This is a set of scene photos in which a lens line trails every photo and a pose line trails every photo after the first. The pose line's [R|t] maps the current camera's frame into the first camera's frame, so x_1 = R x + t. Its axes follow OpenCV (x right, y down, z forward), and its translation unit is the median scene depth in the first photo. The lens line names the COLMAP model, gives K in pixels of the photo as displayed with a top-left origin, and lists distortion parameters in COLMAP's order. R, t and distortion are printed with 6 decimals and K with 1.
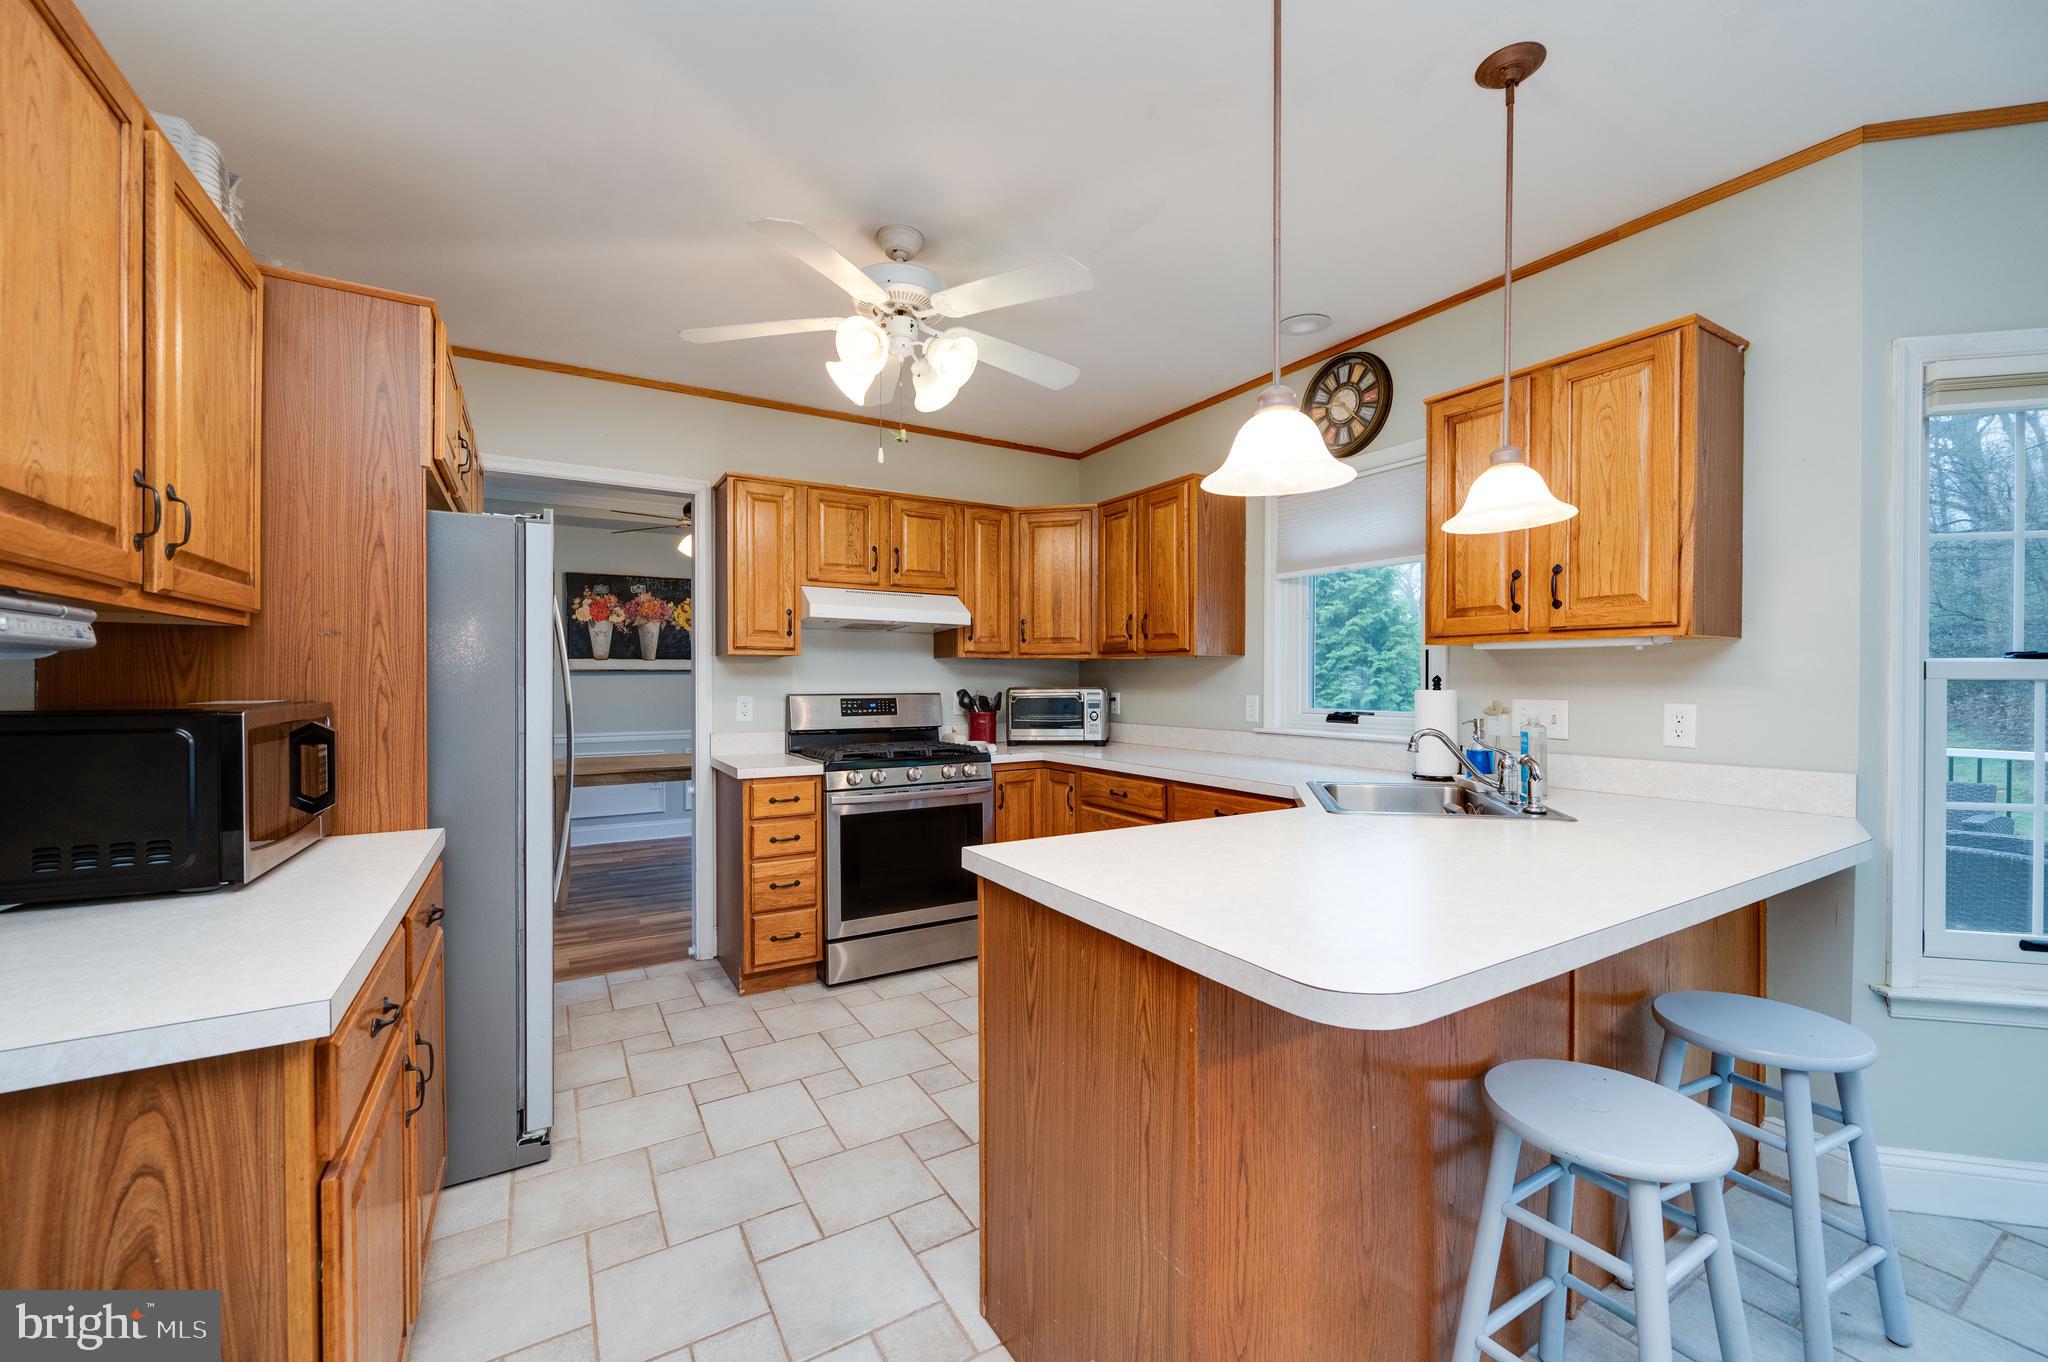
lens RADIAL K [[800.9, 0, 1040.3], [0, 800.9, 683.4], [0, 0, 1]] dist [-0.001736, -0.000443]
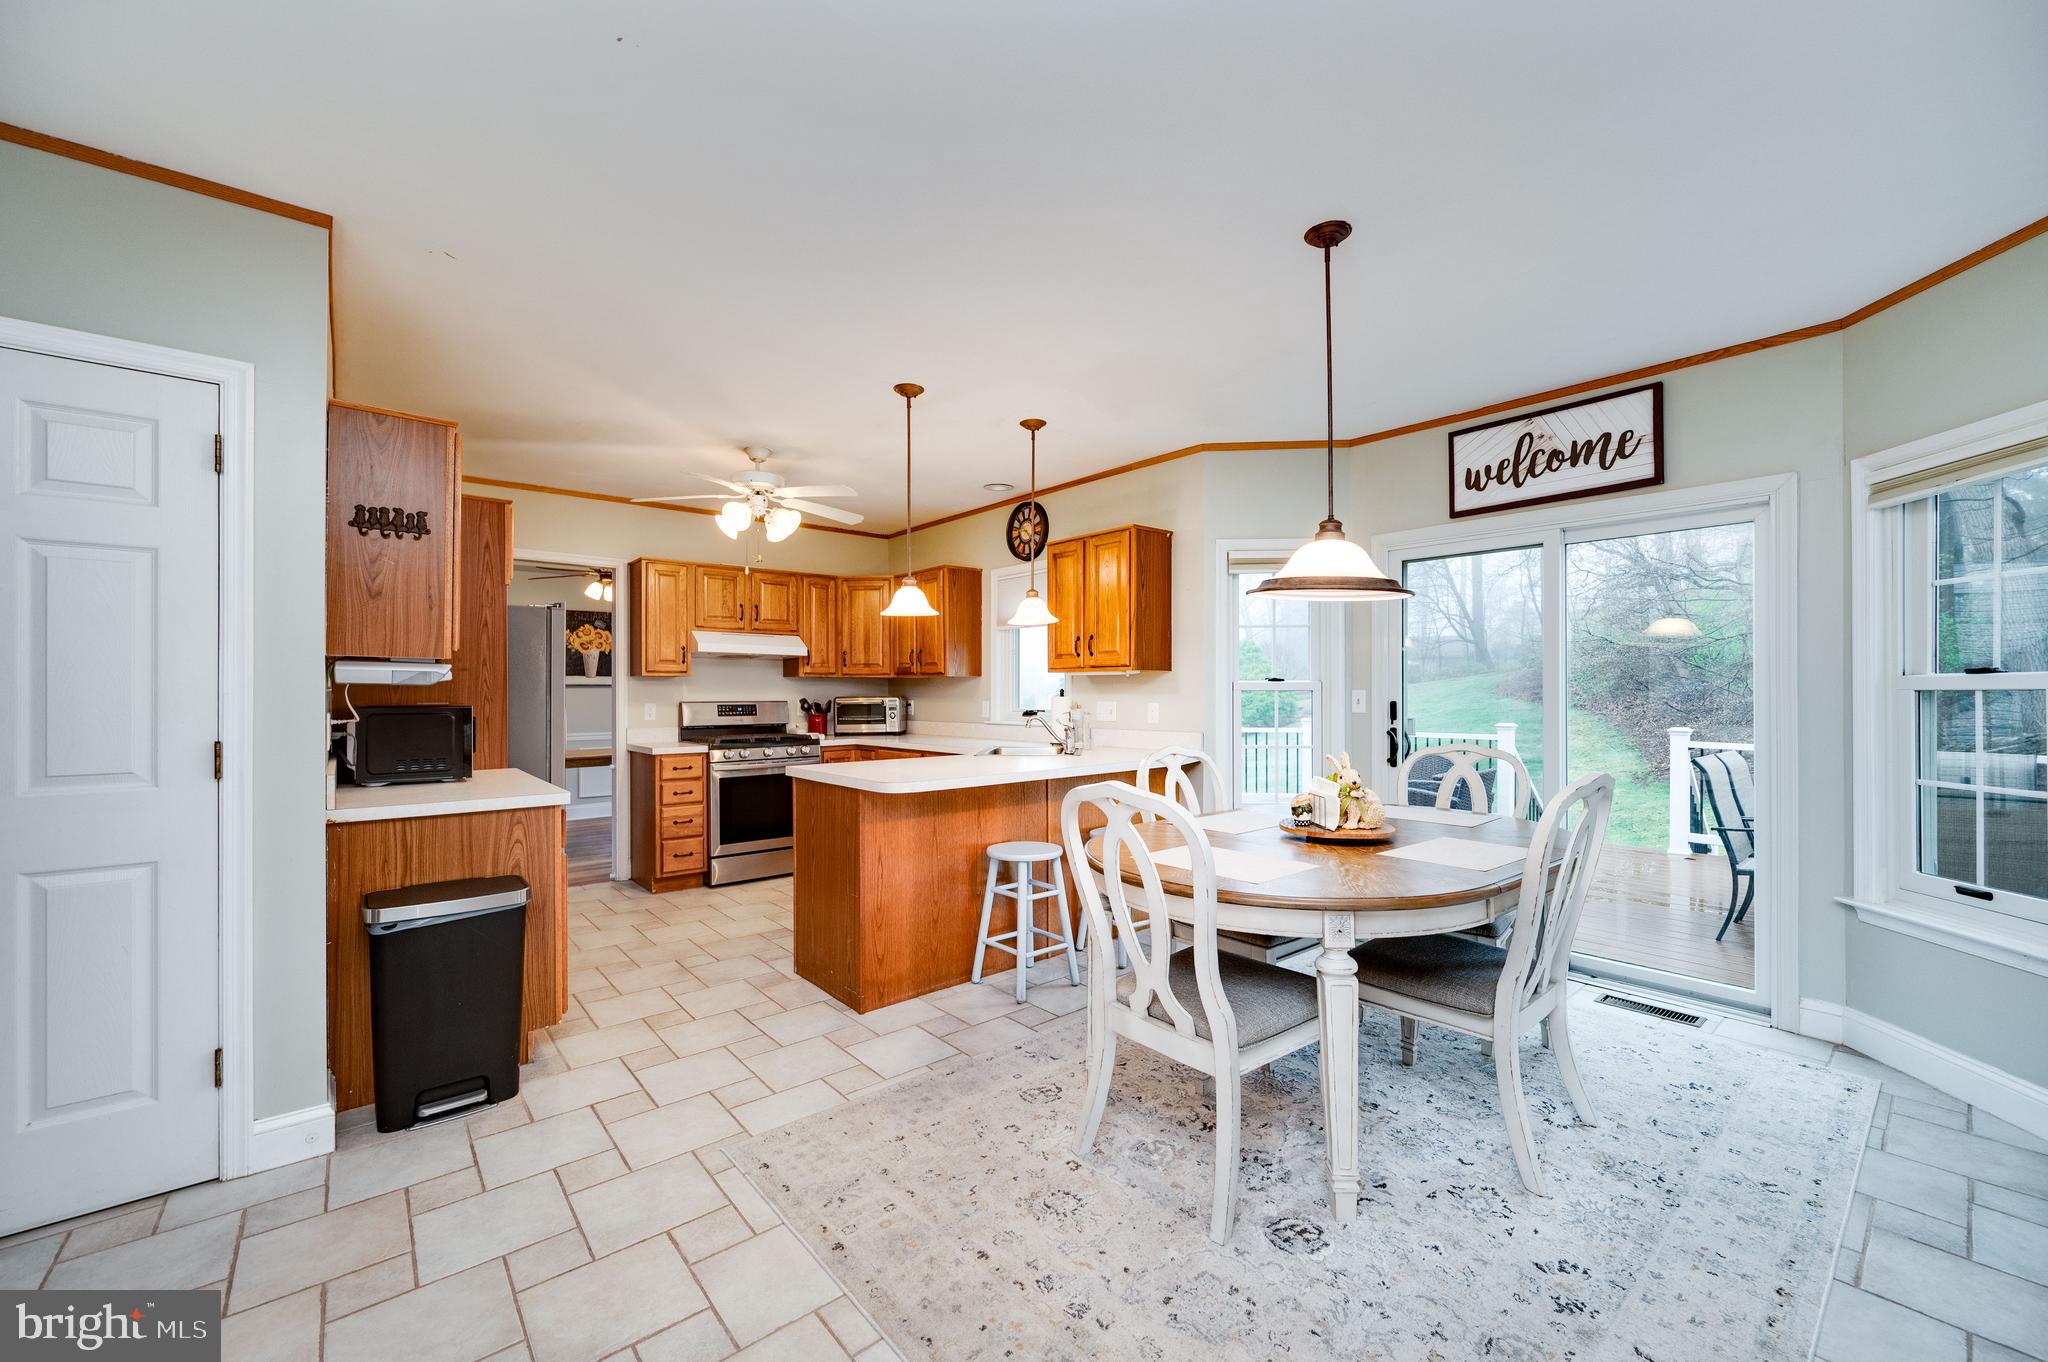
lens RADIAL K [[800.9, 0, 1030.0], [0, 800.9, 687.6], [0, 0, 1]] dist [-0.001736, -0.000443]
pose [[0.988826, -0.001936, 0.149059, 0.131466], [0.003301, 0.999955, -0.008916, 0.003441], [-0.149035, 0.009309, 0.988788, -0.710798]]
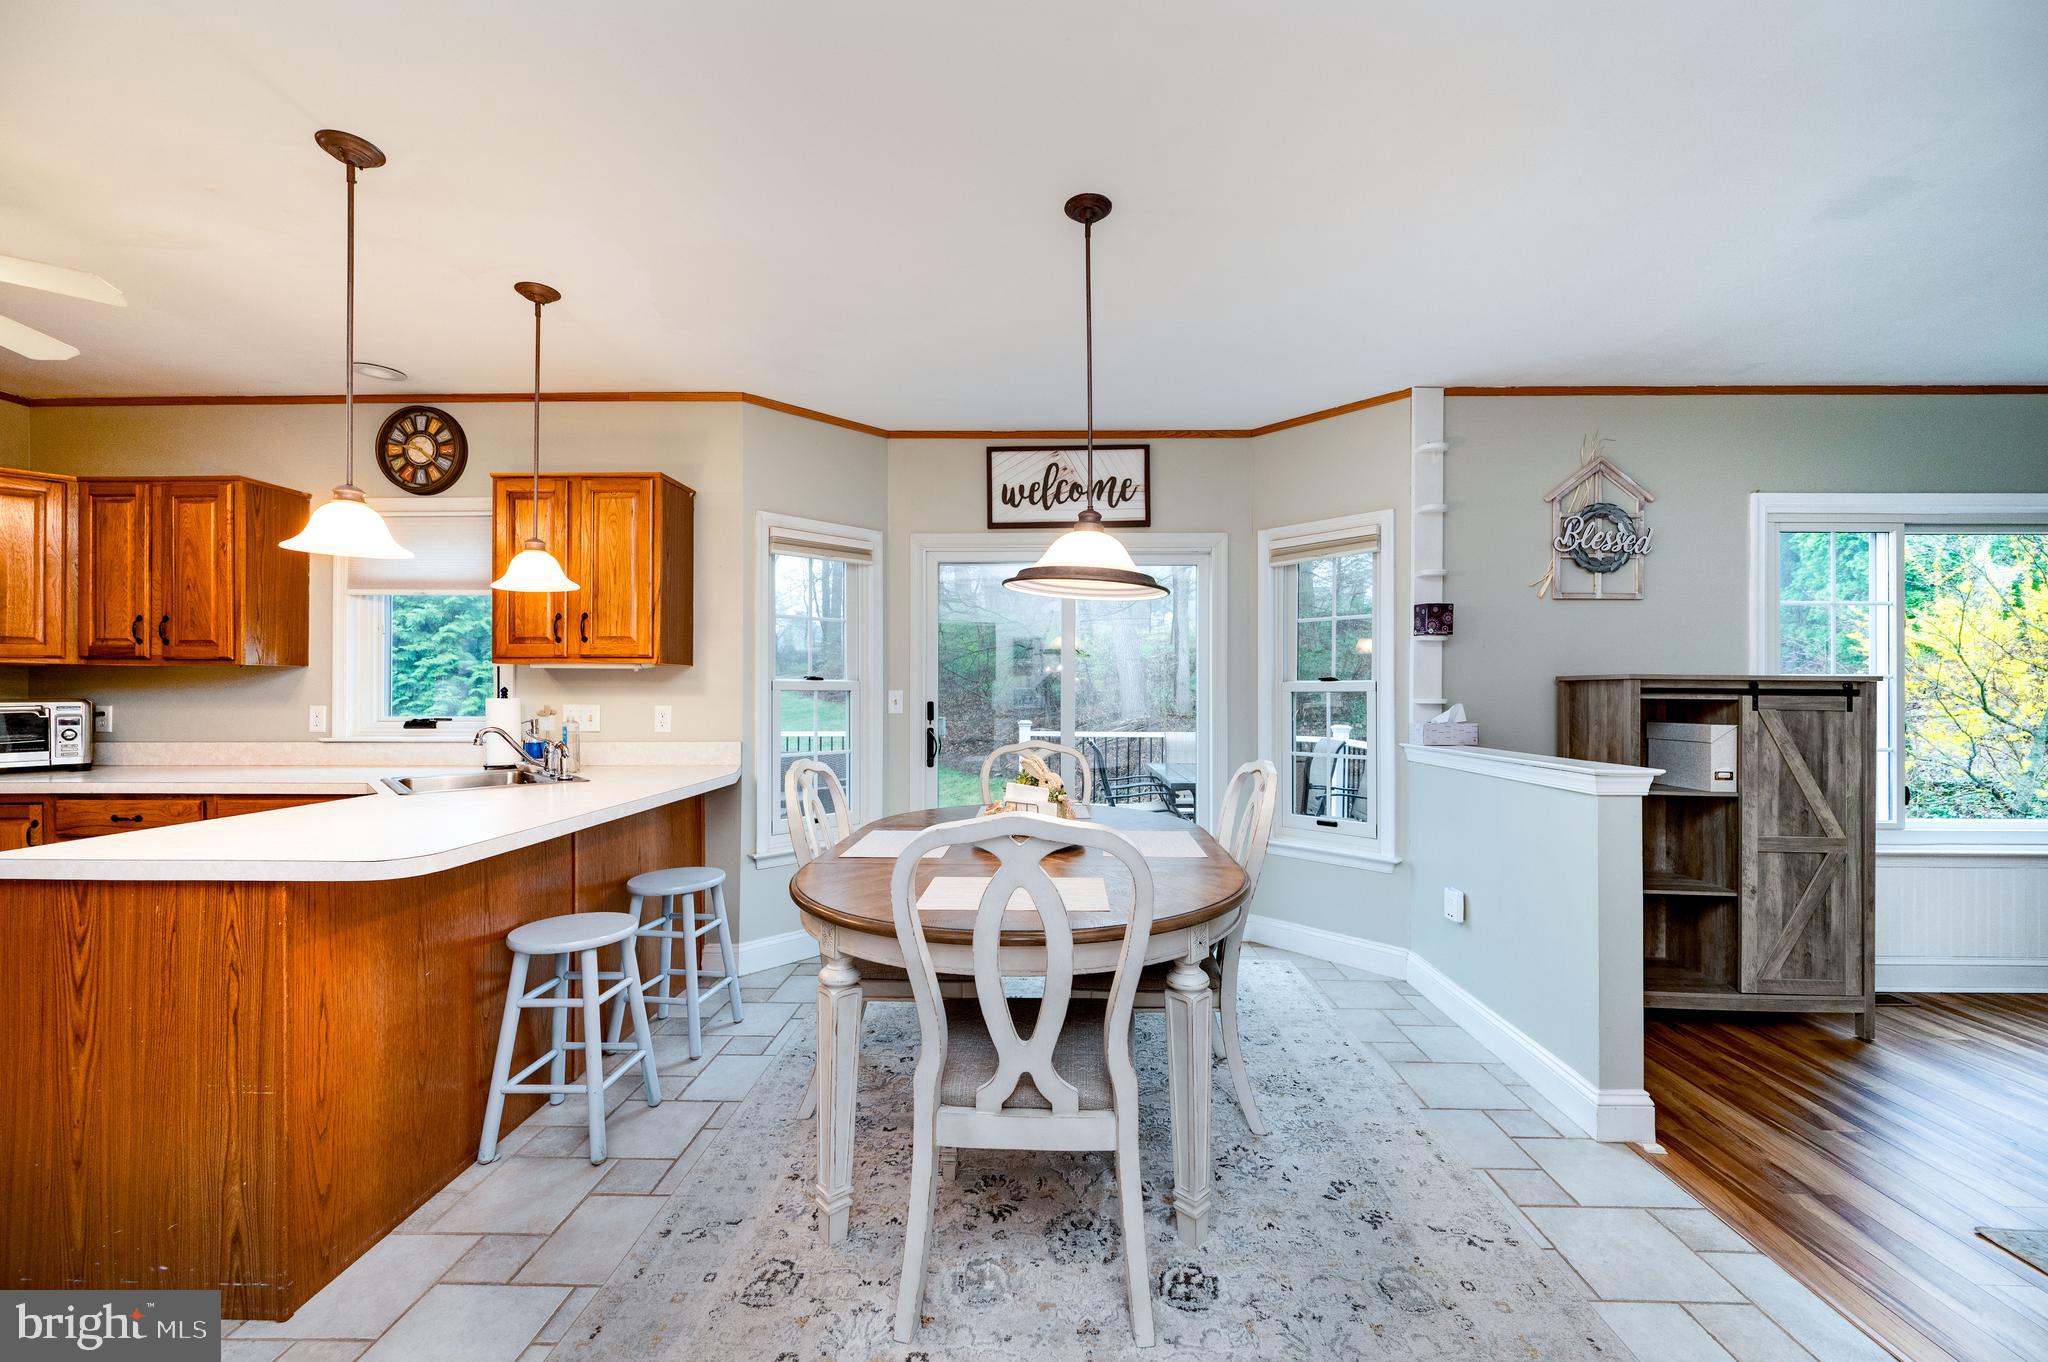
lens RADIAL K [[800.9, 0, 1020.3], [0, 800.9, 691.4], [0, 0, 1]] dist [-0.001736, -0.000443]
pose [[0.550963, -0.000898, 0.834530, -0.105134], [0.003131, 0.999995, -0.000991, 0.001007], [-0.834524, 0.003159, 0.550962, -0.349677]]
